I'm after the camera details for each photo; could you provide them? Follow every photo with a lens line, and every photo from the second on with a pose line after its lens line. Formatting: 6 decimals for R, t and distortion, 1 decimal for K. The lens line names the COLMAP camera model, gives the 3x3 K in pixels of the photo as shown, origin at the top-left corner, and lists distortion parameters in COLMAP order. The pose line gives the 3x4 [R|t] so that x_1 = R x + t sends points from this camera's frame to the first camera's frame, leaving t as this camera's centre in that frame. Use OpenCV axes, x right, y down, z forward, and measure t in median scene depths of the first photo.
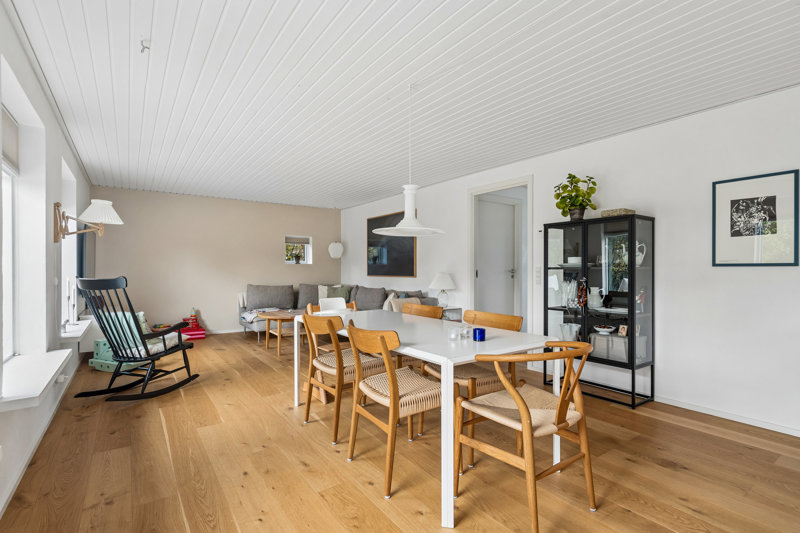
lens RADIAL K [[384.9, 0, 398.5], [0, 384.9, 267.4], [0, 0, 1]] dist [-0.000345, 0.001533]
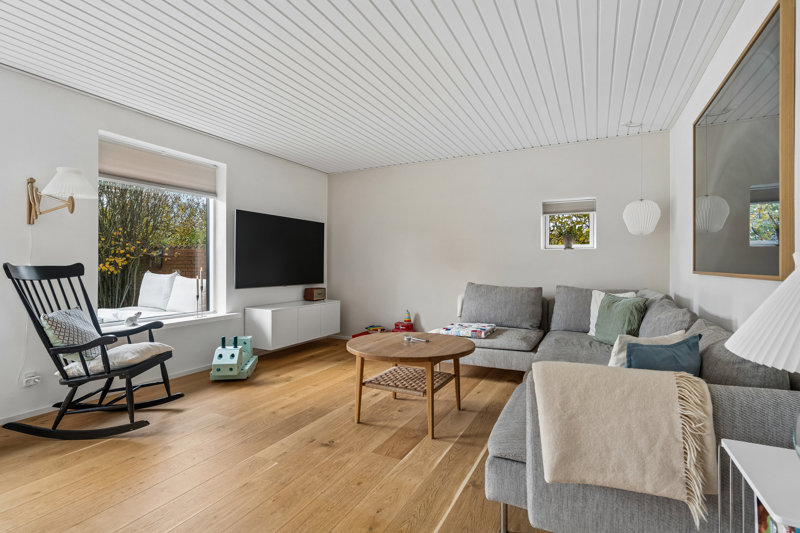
lens RADIAL K [[383.5, 0, 400.9], [0, 383.5, 265.7], [0, 0, 1]] dist [-0.001931, 0.000991]
pose [[0.475820, 0.001838, -0.879541, 0.115101], [0.003452, 0.999986, 0.003957, 0.012360], [0.879536, -0.004919, 0.475807, 0.561310]]
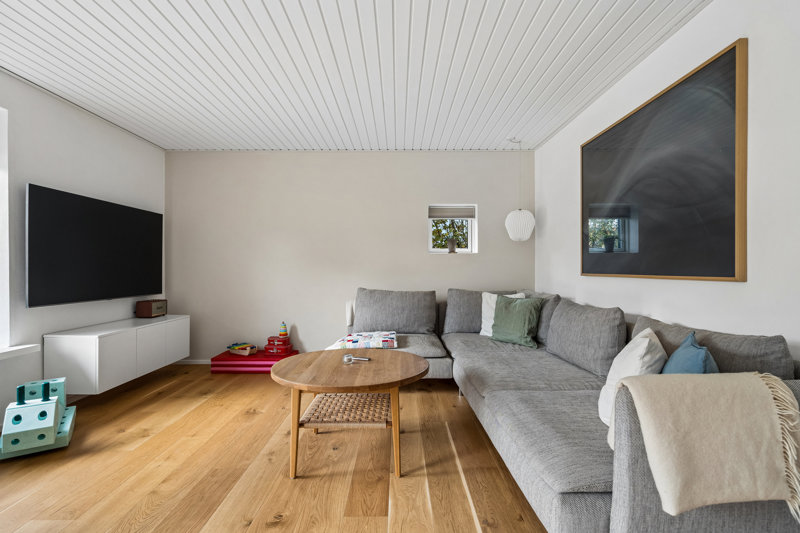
lens RADIAL K [[384.9, 0, 397.5], [0, 384.9, 270.0], [0, 0, 1]] dist [-0.000345, 0.001533]
pose [[0.820768, -0.000034, -0.571262, -0.002063], [0.005575, 0.999953, 0.007952, 0.011585], [0.571235, -0.009711, 0.820729, 0.515684]]
